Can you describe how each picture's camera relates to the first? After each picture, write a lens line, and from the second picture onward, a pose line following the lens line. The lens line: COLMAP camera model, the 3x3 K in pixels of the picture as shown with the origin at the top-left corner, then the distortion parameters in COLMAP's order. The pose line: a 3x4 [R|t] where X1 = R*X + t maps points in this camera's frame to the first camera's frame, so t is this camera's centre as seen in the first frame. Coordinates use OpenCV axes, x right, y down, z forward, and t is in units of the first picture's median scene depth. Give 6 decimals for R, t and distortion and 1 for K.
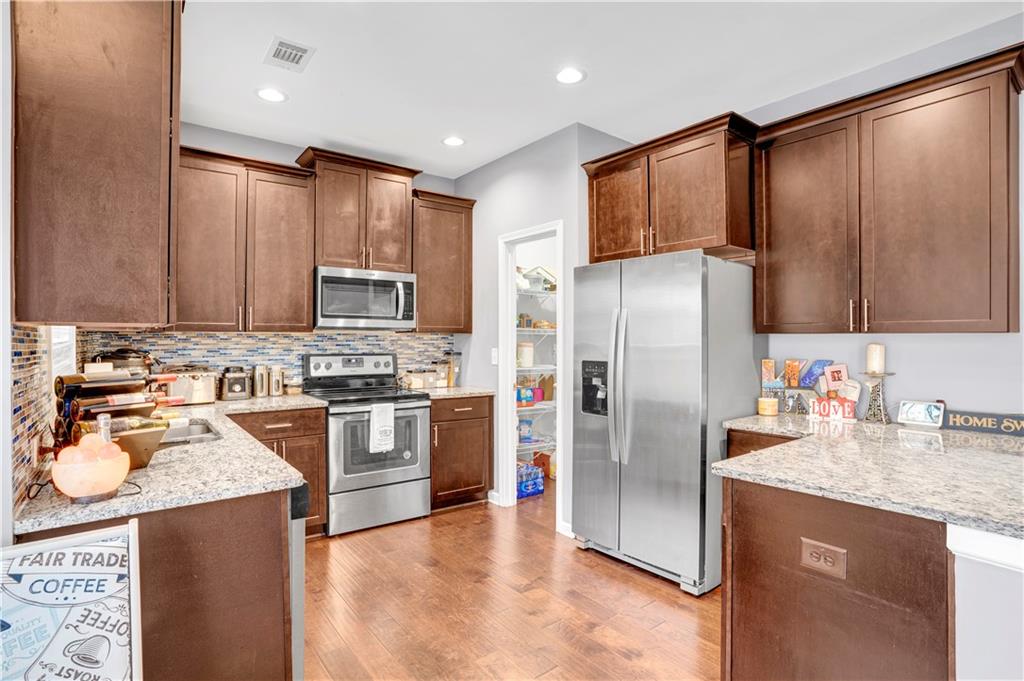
lens RADIAL K [[523.4, 0, 512.0], [0, 523.4, 340.5], [0, 0, 1]] dist [-0.033803, 0.001082]
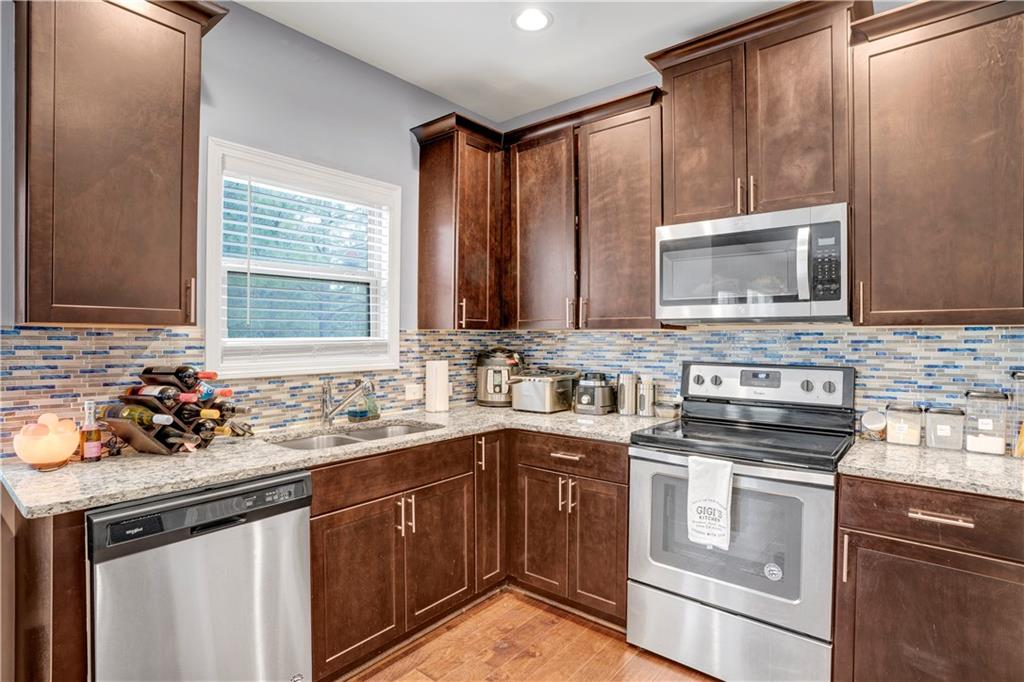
lens RADIAL K [[523.4, 0, 512.0], [0, 523.4, 341.0], [0, 0, 1]] dist [-0.033803, 0.001082]
pose [[0.243926, 0.003986, -0.969786, 0.213288], [-0.005889, 0.999979, 0.002629, -0.000389], [0.969776, 0.005070, 0.243945, 0.637004]]
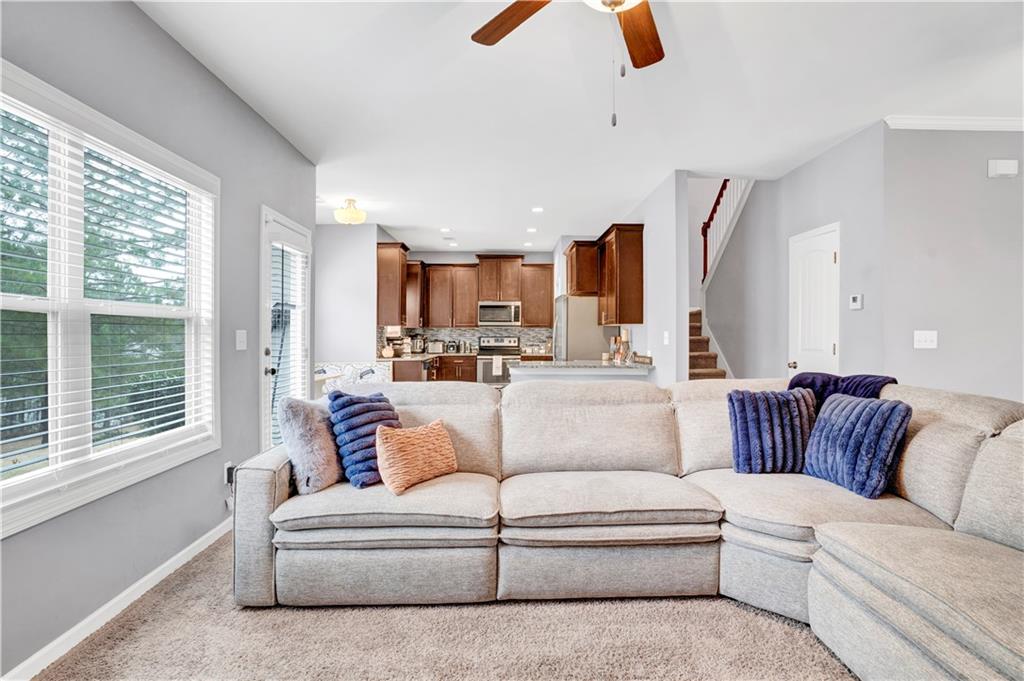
lens RADIAL K [[523.4, 0, 512.0], [0, 523.4, 340.5], [0, 0, 1]] dist [-0.033803, 0.001082]
pose [[0.816381, 0.005656, -0.577486, 1.186296], [-0.001480, 0.999969, 0.007702, 0.026570], [0.577512, -0.005433, 0.816364, -0.948724]]
